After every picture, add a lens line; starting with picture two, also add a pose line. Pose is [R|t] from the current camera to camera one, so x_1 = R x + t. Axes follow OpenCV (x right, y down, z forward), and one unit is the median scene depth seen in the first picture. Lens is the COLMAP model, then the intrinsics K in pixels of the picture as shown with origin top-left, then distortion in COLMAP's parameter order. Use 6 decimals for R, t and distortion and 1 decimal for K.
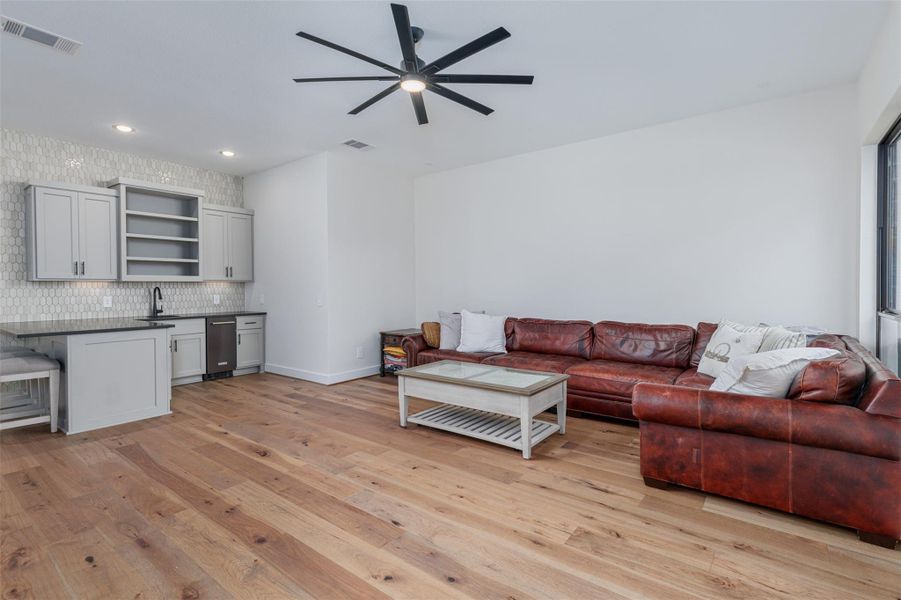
lens RADIAL K [[413.3, 0, 452.6], [0, 413.3, 295.0], [0, 0, 1]] dist [0.020002, 0.001218]
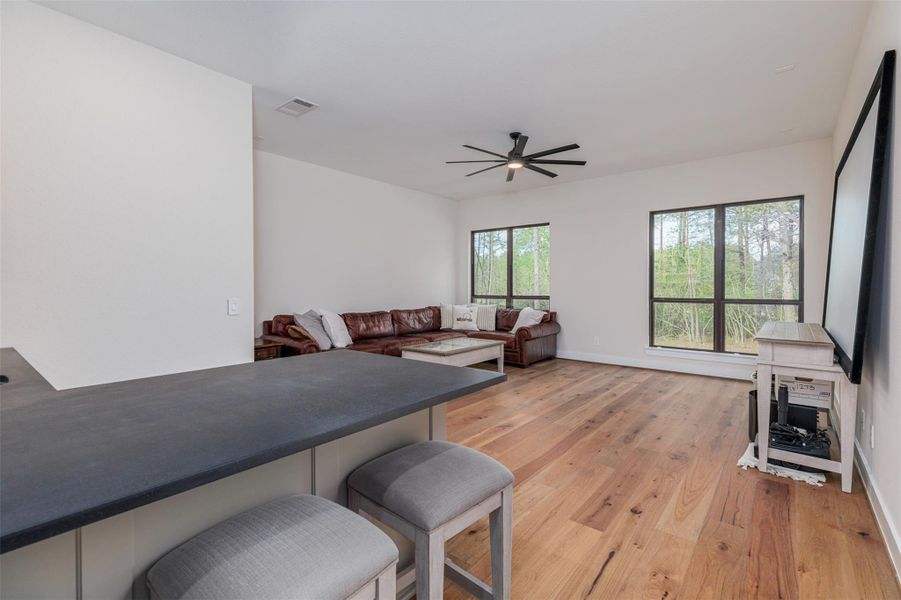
lens RADIAL K [[413.3, 0, 451.2], [0, 413.3, 295.1], [0, 0, 1]] dist [0.020002, 0.001218]
pose [[0.035129, -0.014142, 0.999283, -1.006557], [0.023070, 0.999645, 0.013336, -0.000430], [-0.999116, 0.022585, 0.035443, 0.693647]]
